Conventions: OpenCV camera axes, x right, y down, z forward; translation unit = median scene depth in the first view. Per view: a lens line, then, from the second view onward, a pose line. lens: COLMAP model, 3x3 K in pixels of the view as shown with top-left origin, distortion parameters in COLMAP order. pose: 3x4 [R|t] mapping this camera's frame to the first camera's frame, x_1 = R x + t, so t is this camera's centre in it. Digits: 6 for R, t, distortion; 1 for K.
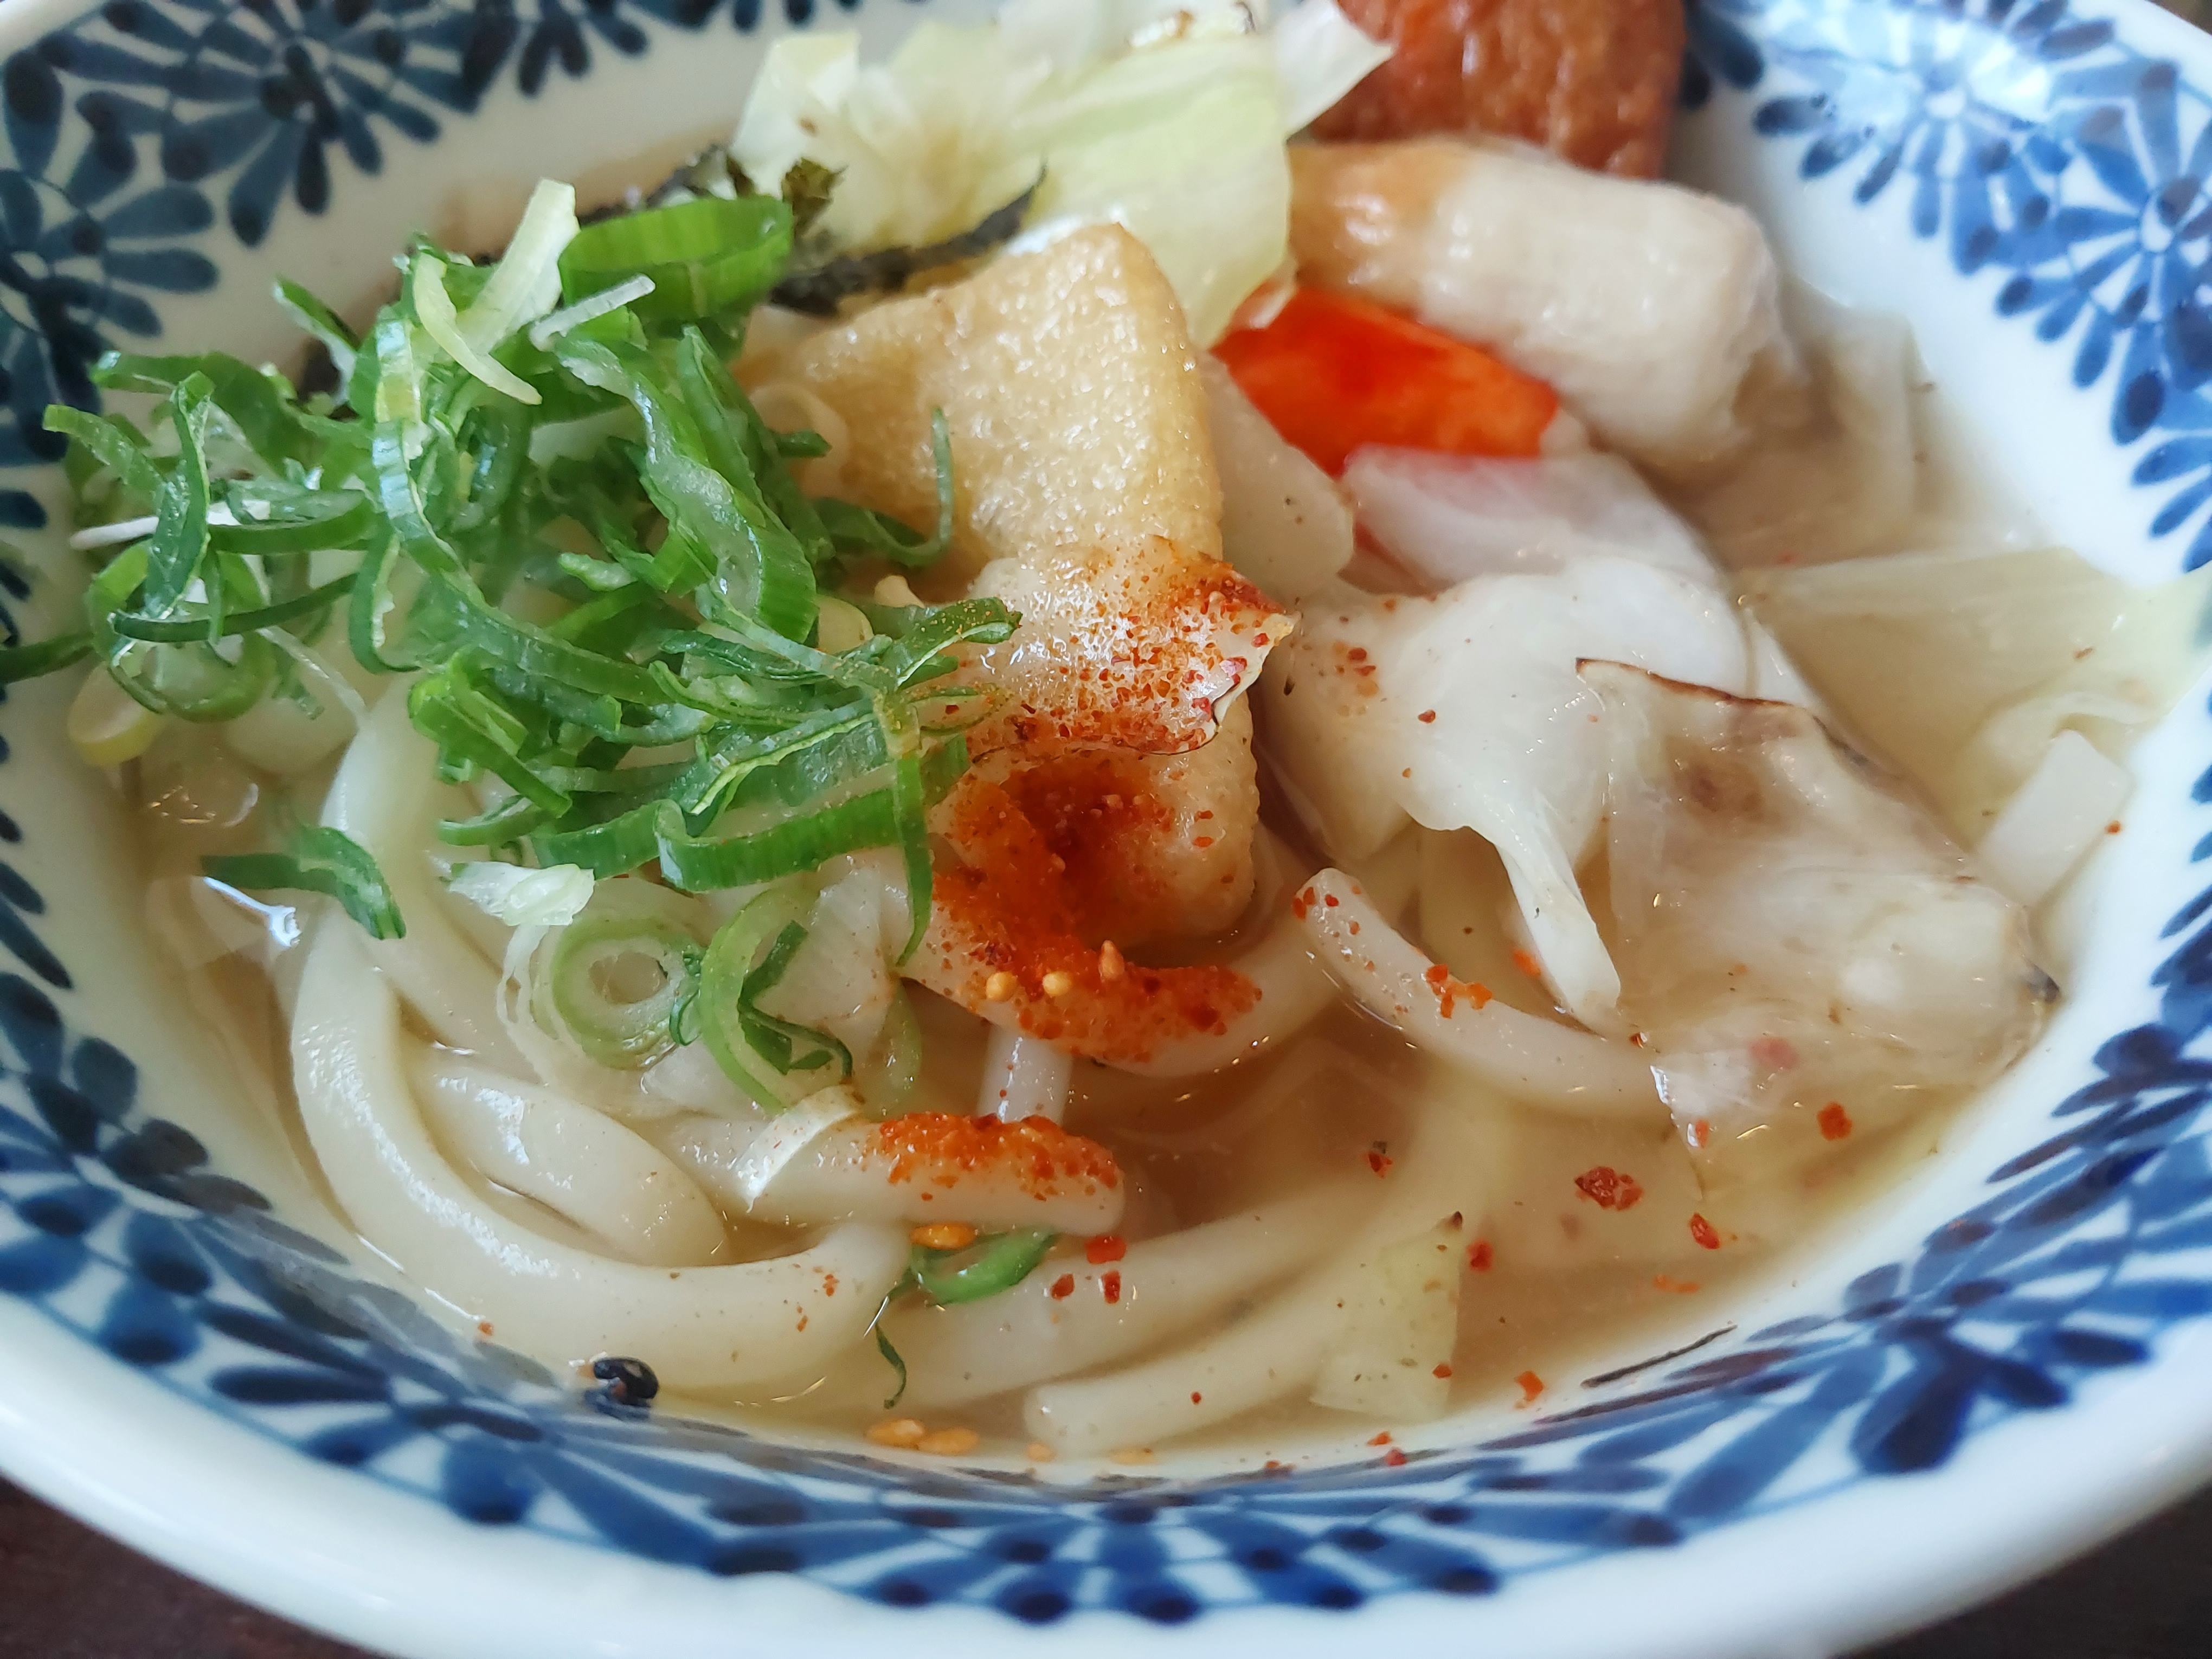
lens RADIAL K [[1862.7, 0, 1106.0], [0, 1862.7, 829.5], [0, 0, 1]] dist [-0.001918, -0.018547]
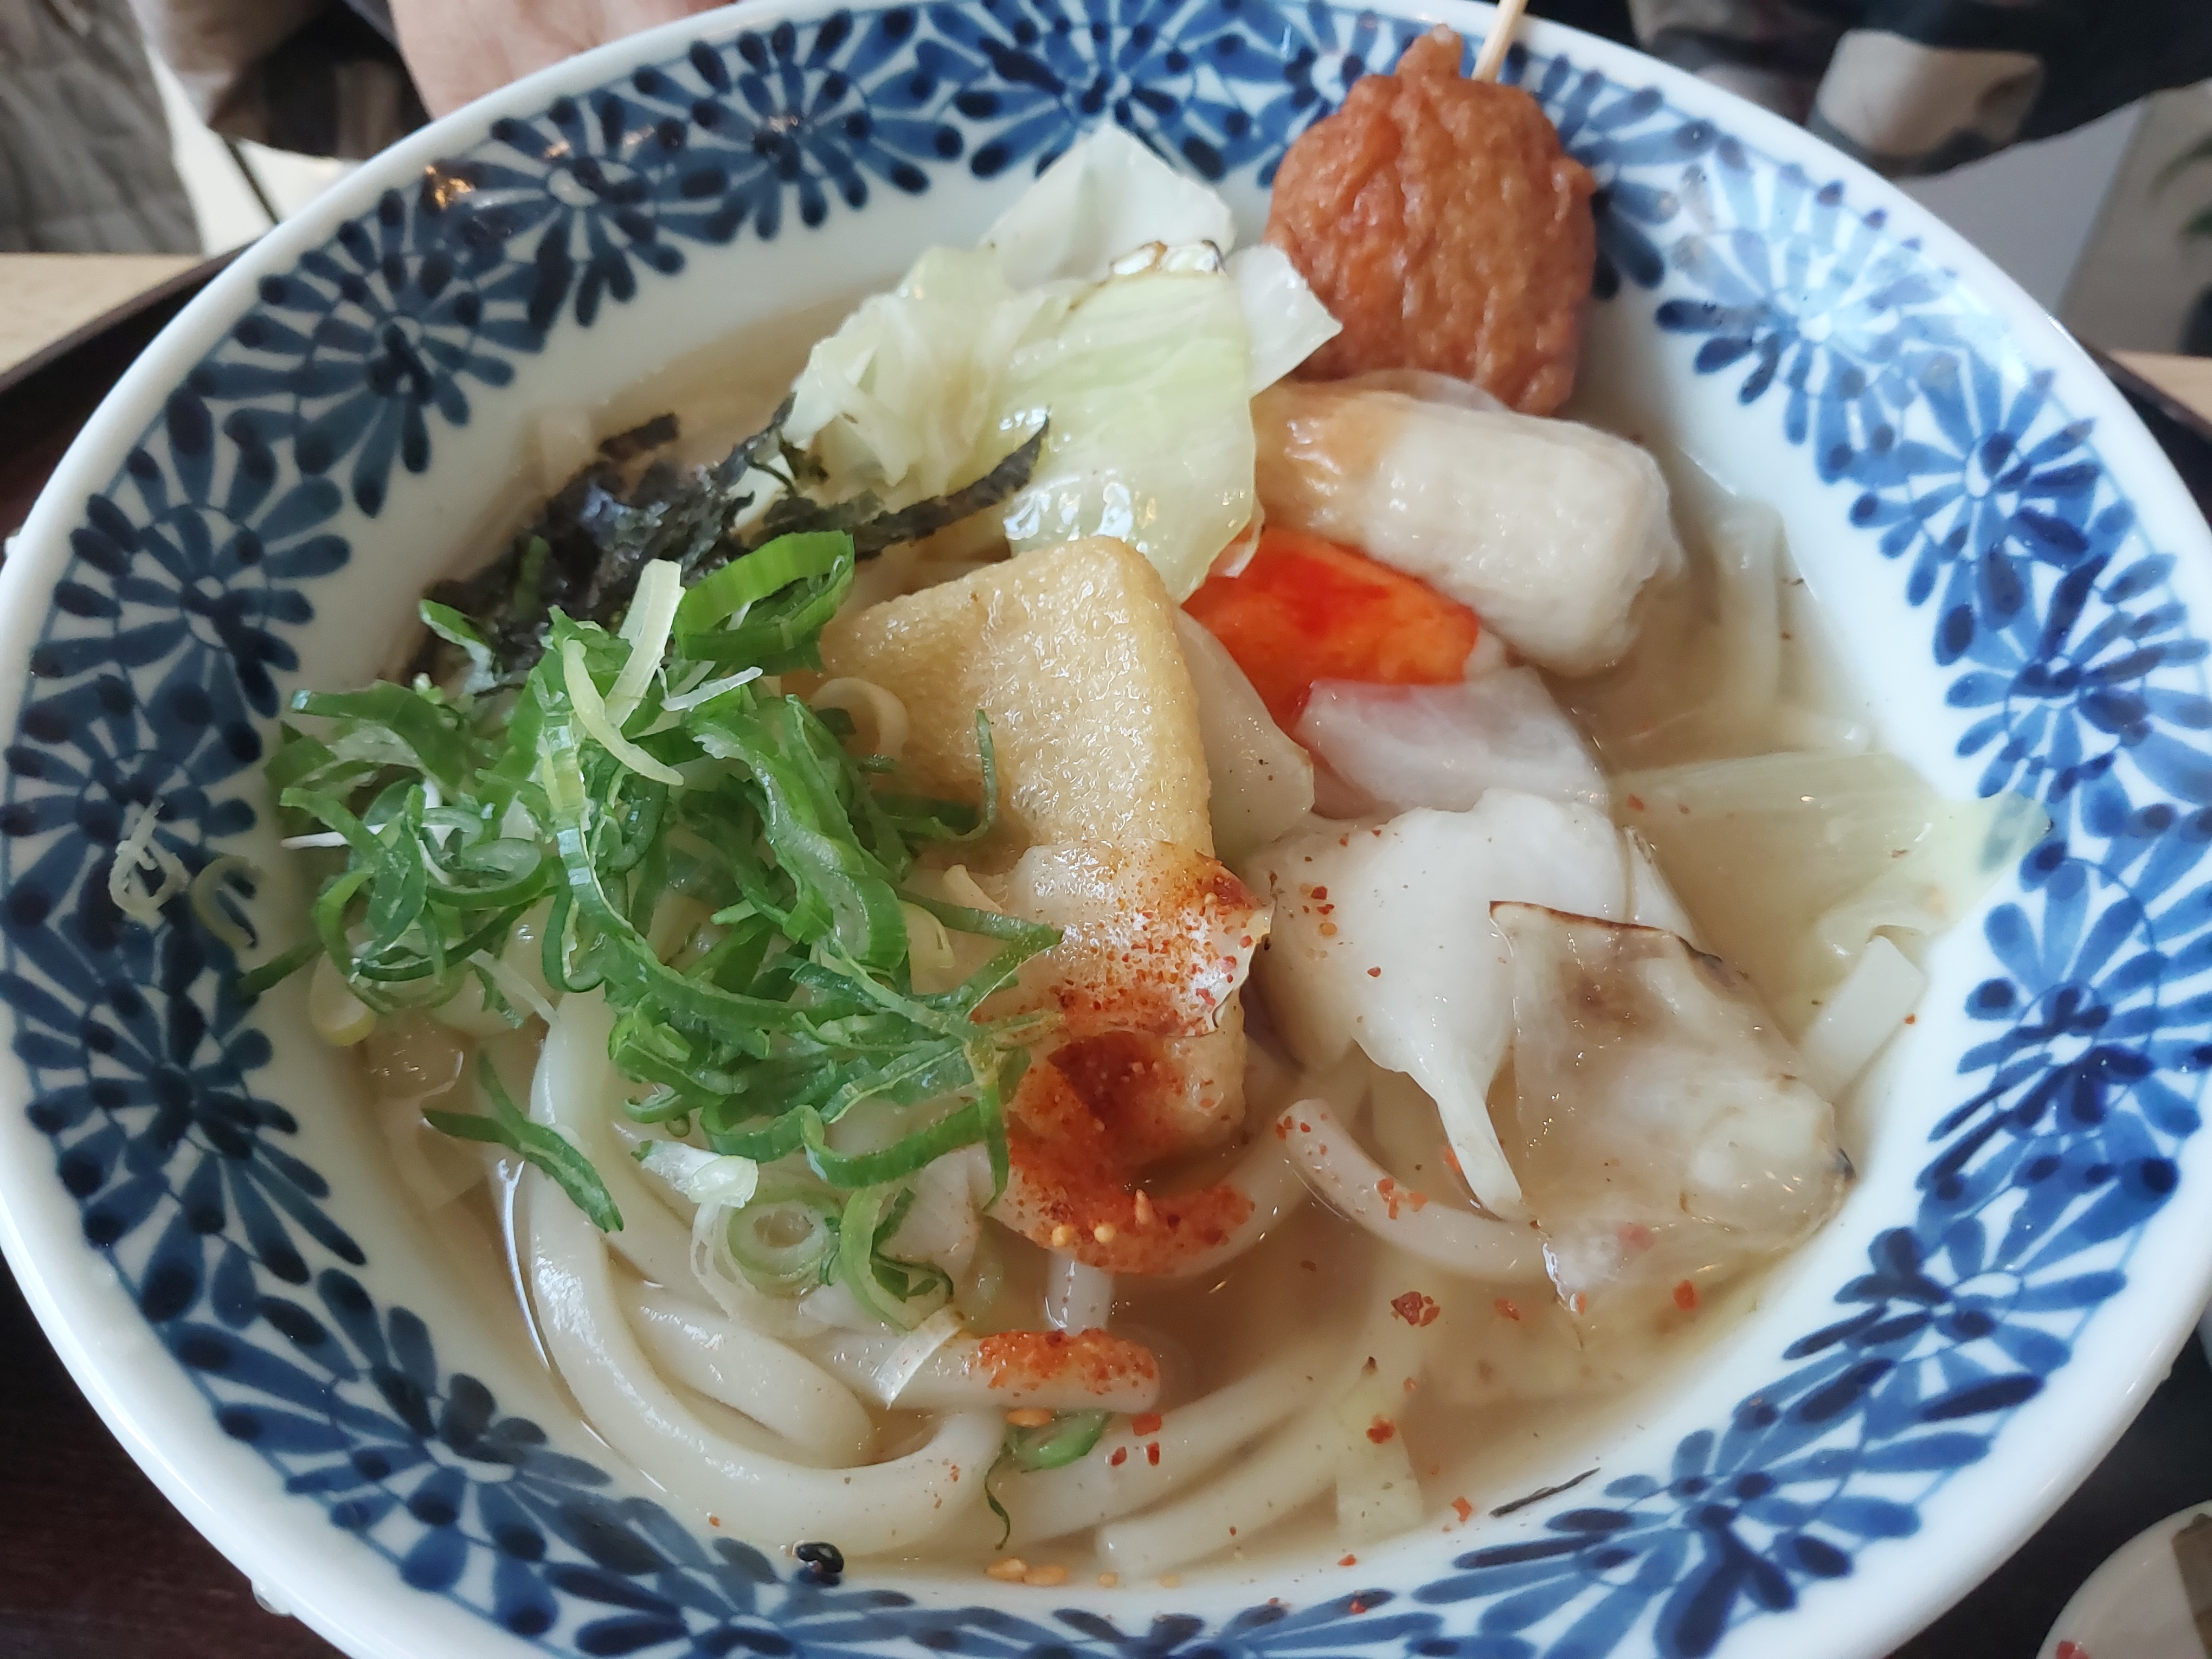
lens RADIAL K [[1850.6, 0, 1106.0], [0, 1850.6, 829.5], [0, 0, 1]] dist [0.056621, -0.121609]
pose [[0.999202, -0.035126, 0.018995, -0.035997], [0.032146, 0.989732, 0.139272, -0.349402], [-0.023693, -0.138551, 0.990072, -0.263476]]
